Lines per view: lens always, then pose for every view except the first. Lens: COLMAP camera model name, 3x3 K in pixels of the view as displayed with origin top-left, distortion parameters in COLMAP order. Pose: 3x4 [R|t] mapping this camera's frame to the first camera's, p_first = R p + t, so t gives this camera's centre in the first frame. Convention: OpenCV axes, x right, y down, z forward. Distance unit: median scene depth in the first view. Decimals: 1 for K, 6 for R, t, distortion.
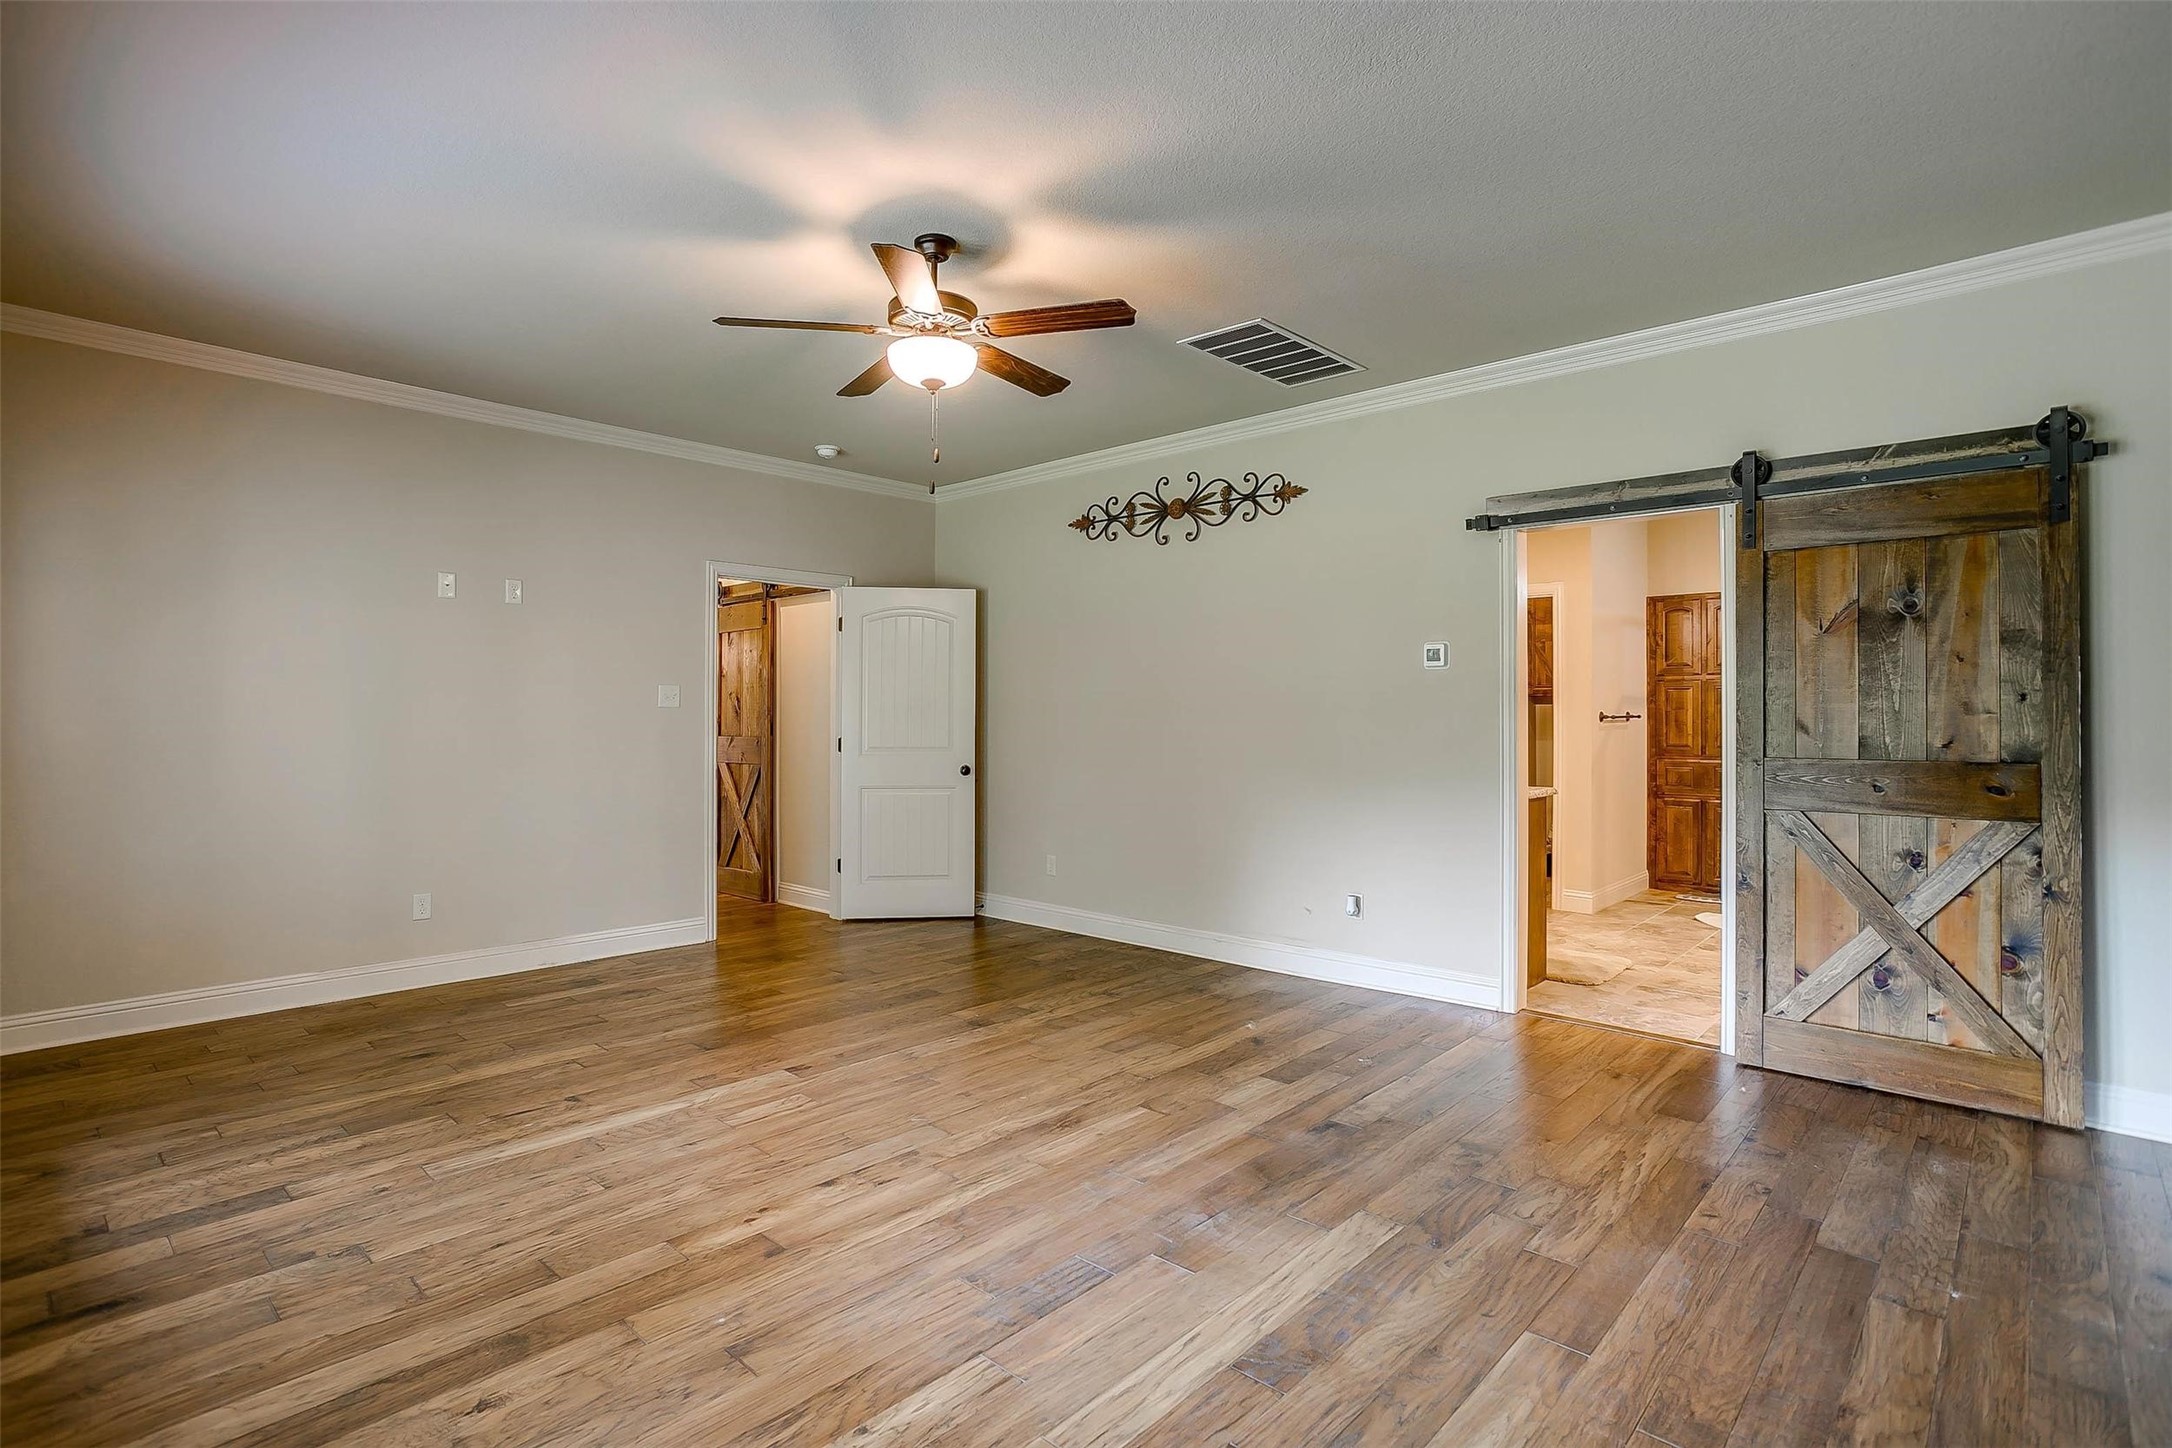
lens RADIAL K [[1053.7, 0, 1078.1], [0, 1053.7, 711.2], [0, 0, 1]] dist [-0.043970, 0.021373]
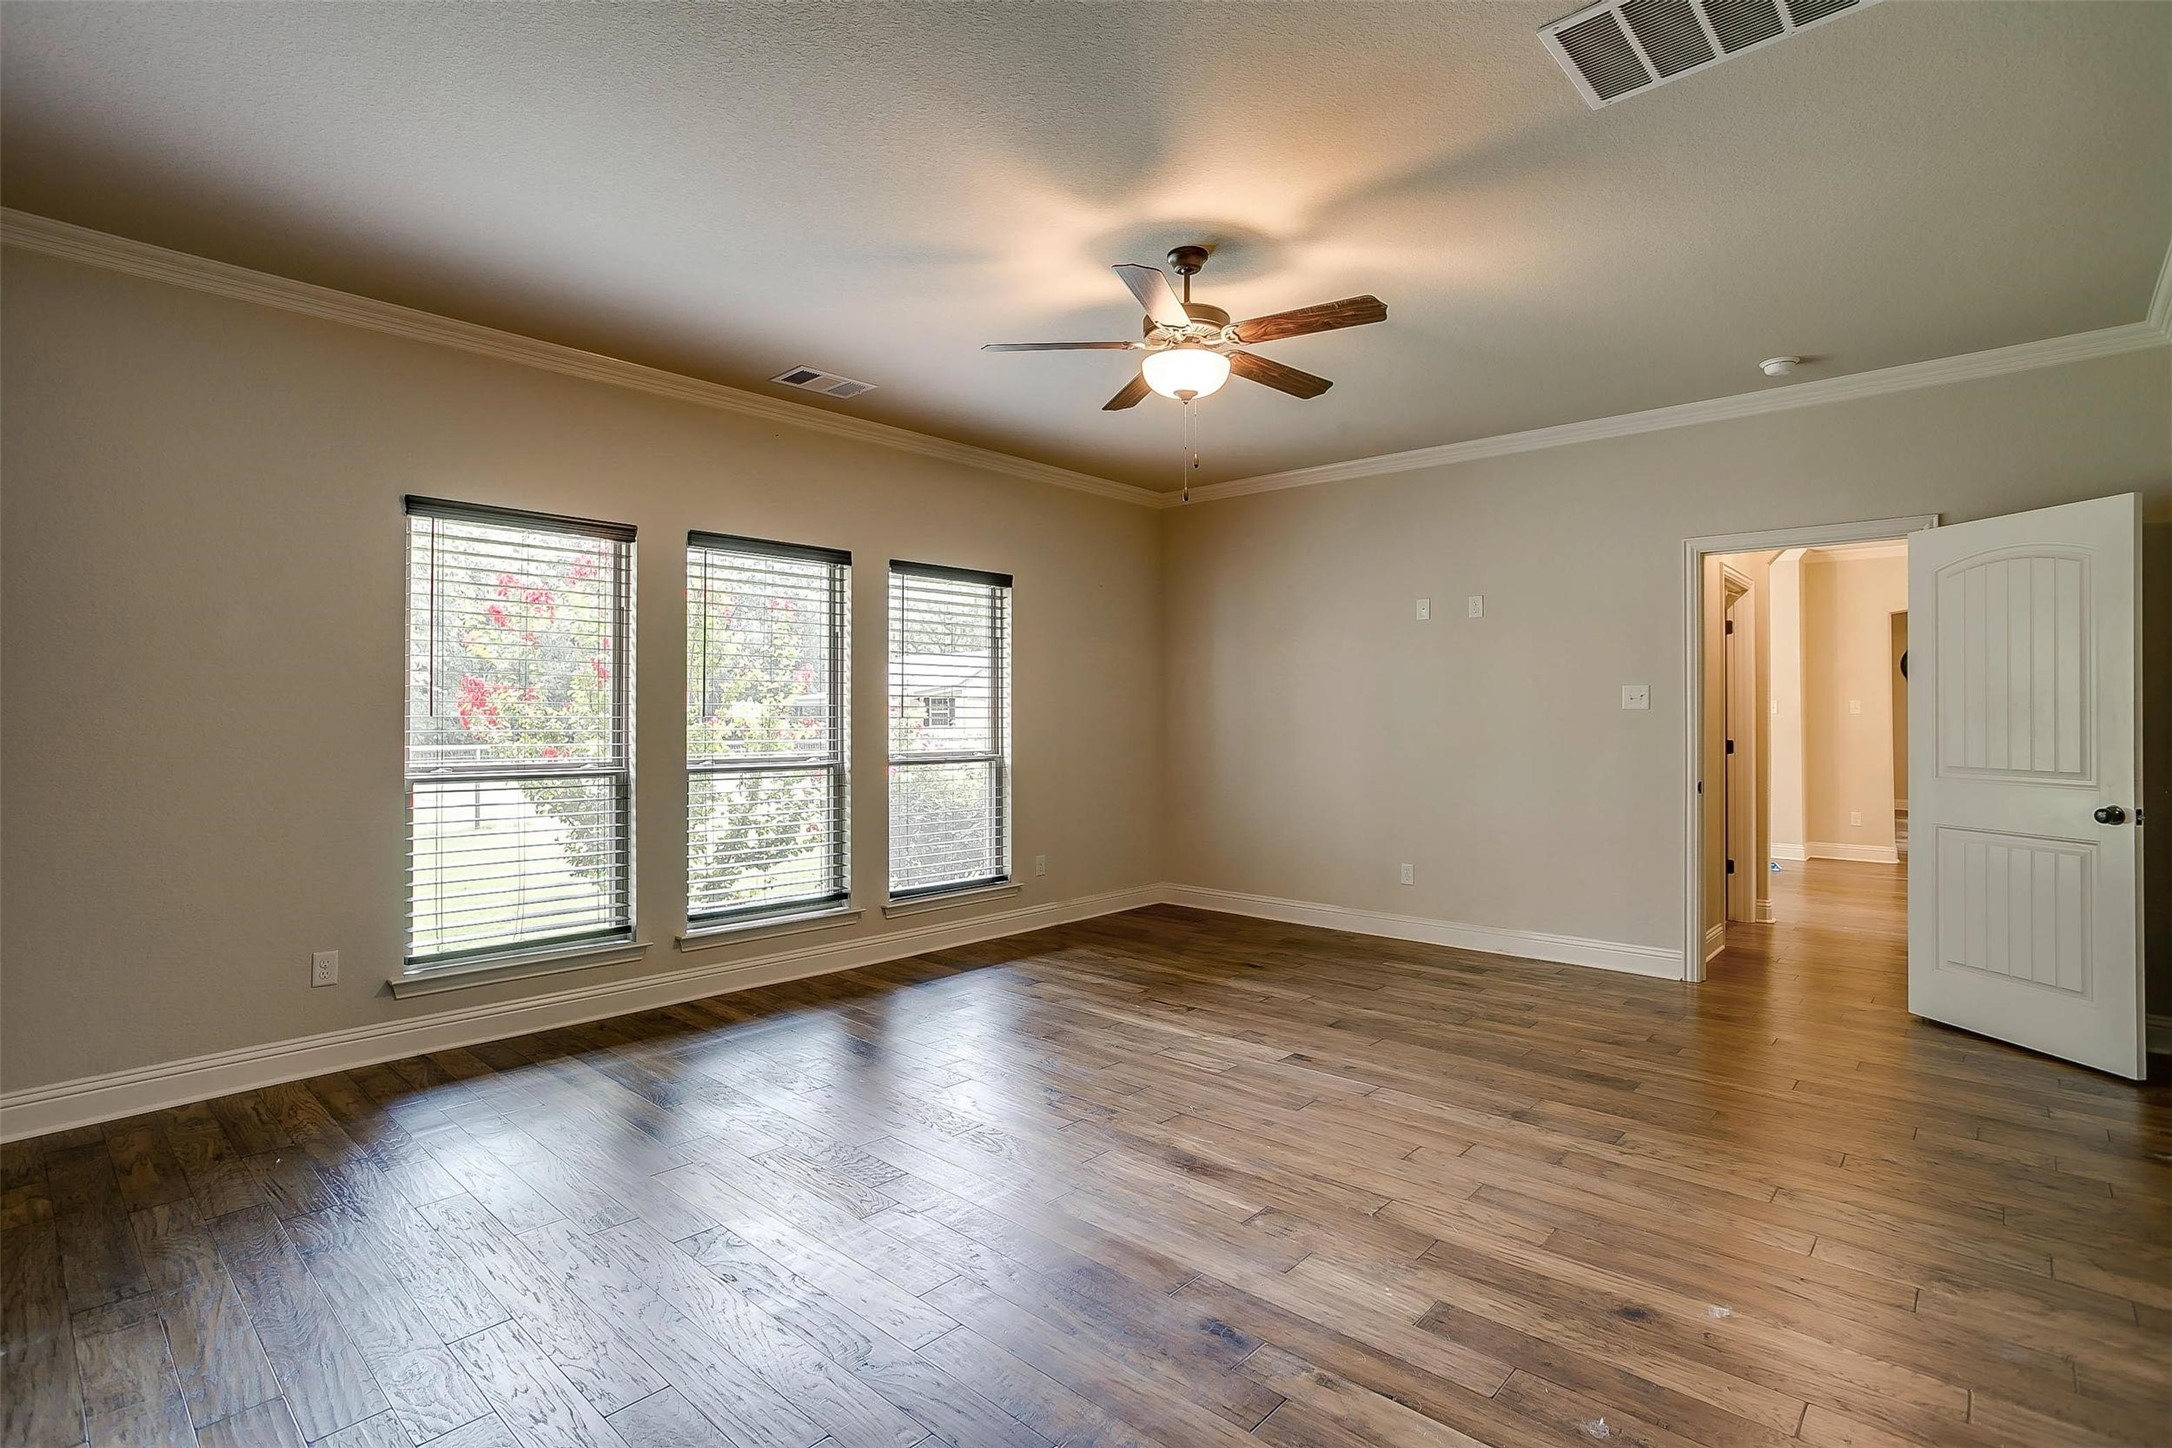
lens RADIAL K [[1053.7, 0, 1087.6], [0, 1053.7, 716.0], [0, 0, 1]] dist [-0.043970, 0.021373]
pose [[0.016009, -0.003130, -0.999867, 0.771543], [0.002615, 0.999992, -0.003089, 0.005310], [0.999868, -0.002565, 0.016017, 0.774342]]
